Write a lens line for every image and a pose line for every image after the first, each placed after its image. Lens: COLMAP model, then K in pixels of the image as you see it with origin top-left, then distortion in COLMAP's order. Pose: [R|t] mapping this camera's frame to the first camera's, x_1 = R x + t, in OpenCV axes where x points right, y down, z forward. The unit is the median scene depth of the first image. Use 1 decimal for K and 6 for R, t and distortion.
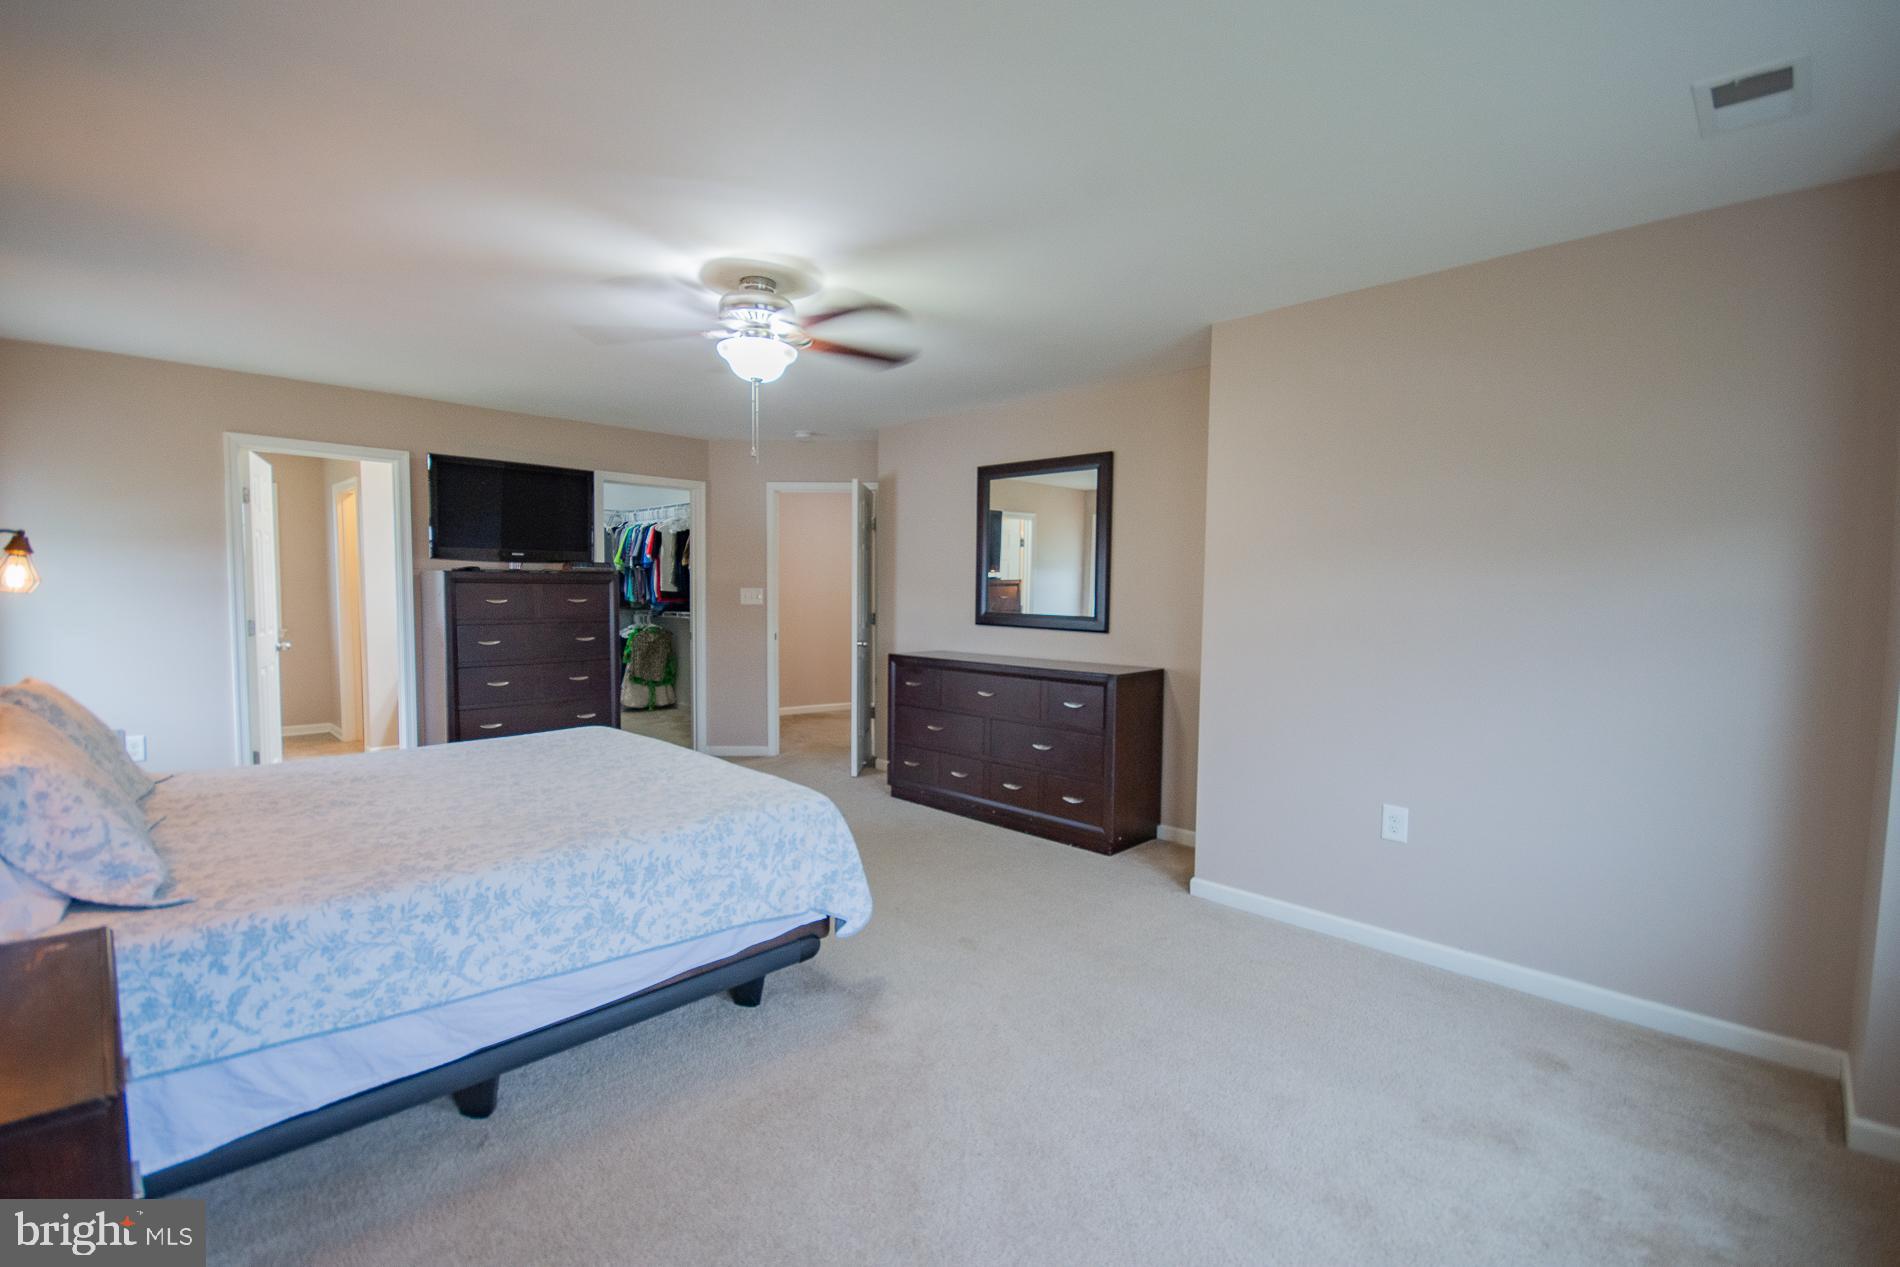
lens RADIAL K [[831.9, 0, 952.8], [0, 831.9, 635.6], [0, 0, 1]] dist [0.018432, -0.014381]
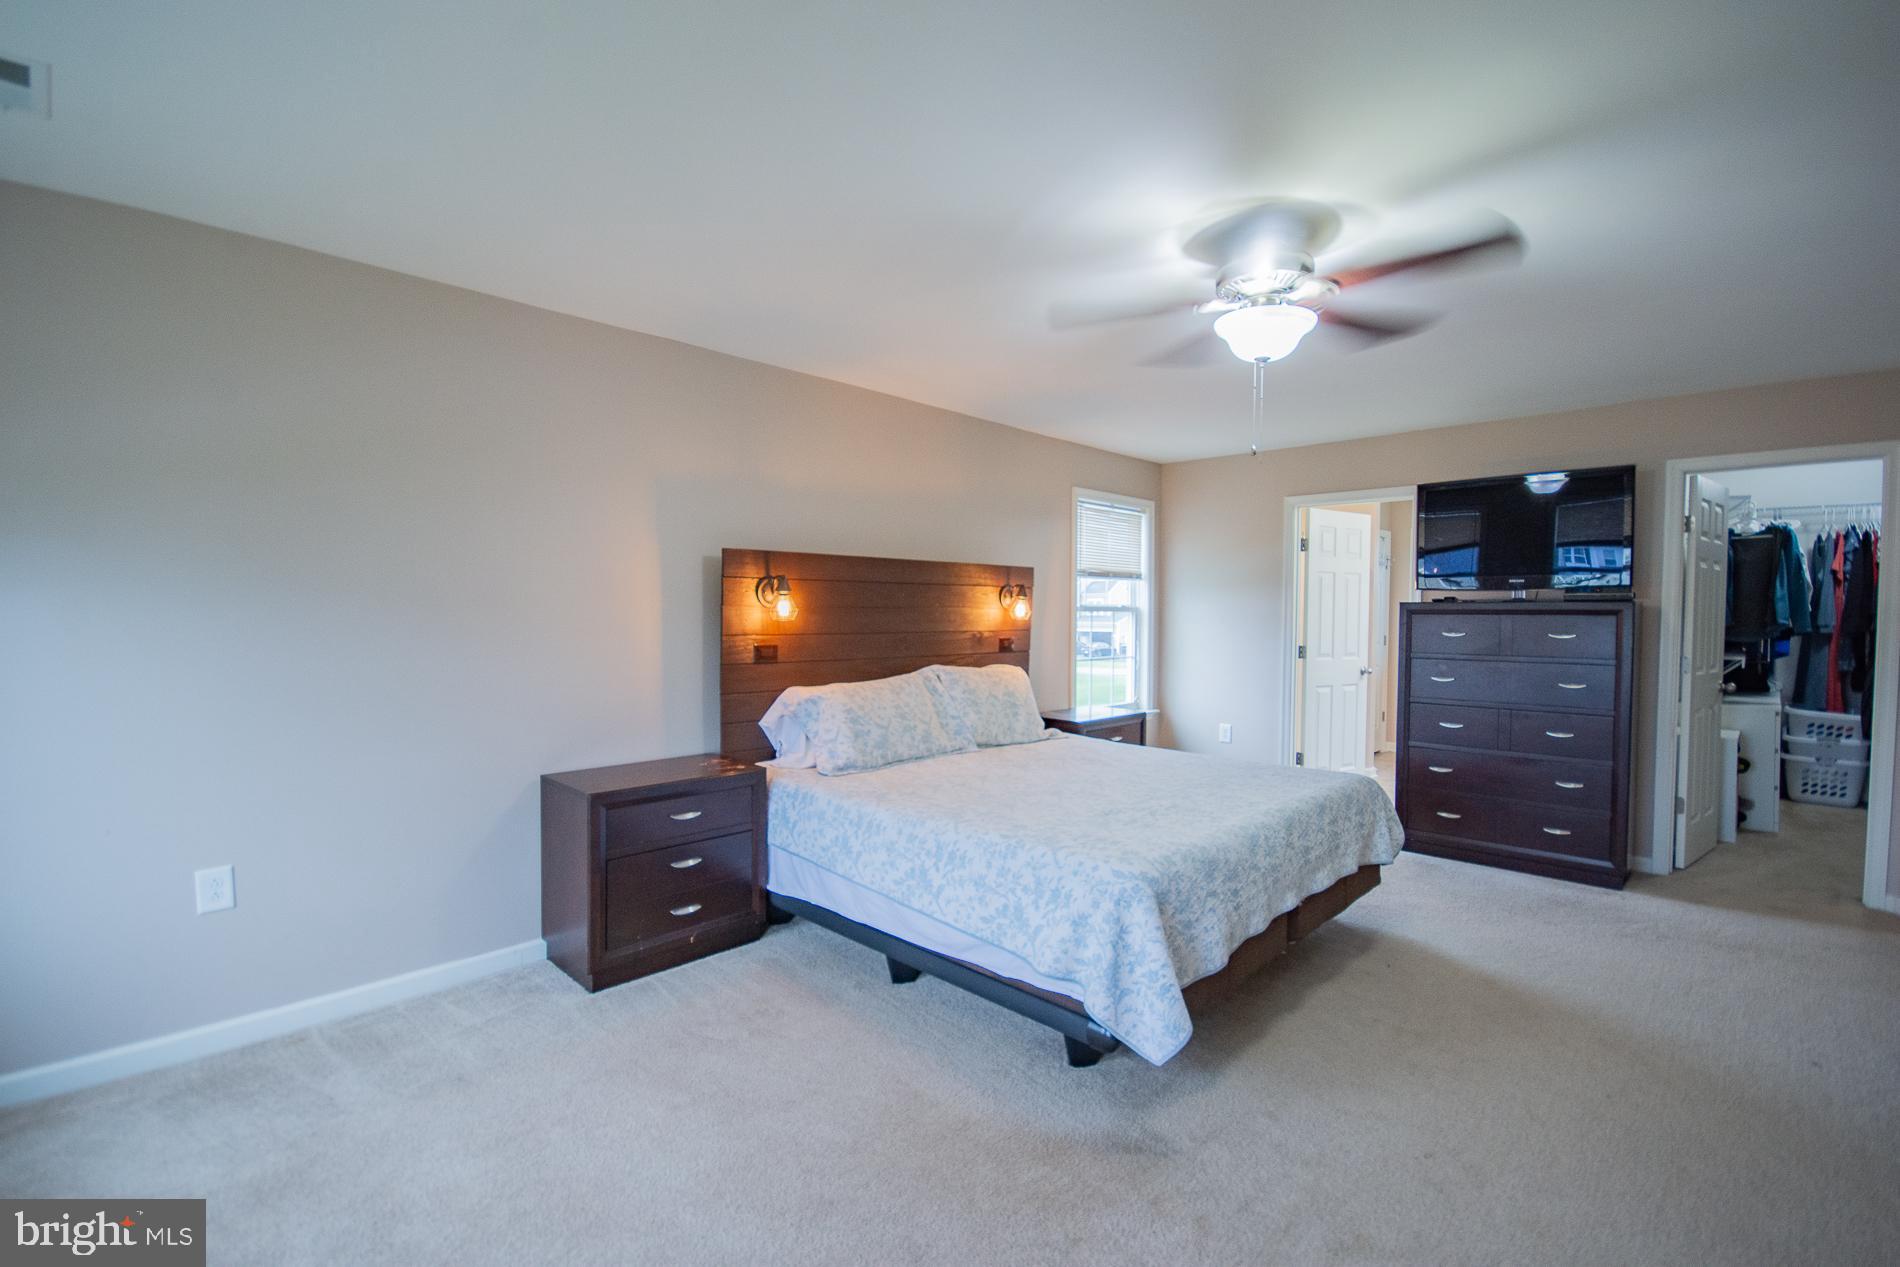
lens RADIAL K [[840.0, 0, 950.9], [0, 840.0, 636.2], [0, 0, 1]] dist [0.003305, 0.000475]
pose [[0.000531, 0.017954, -0.999839, 0.805018], [-0.062617, 0.997877, 0.017885, -0.045808], [0.998037, 0.062598, 0.001654, 0.979968]]
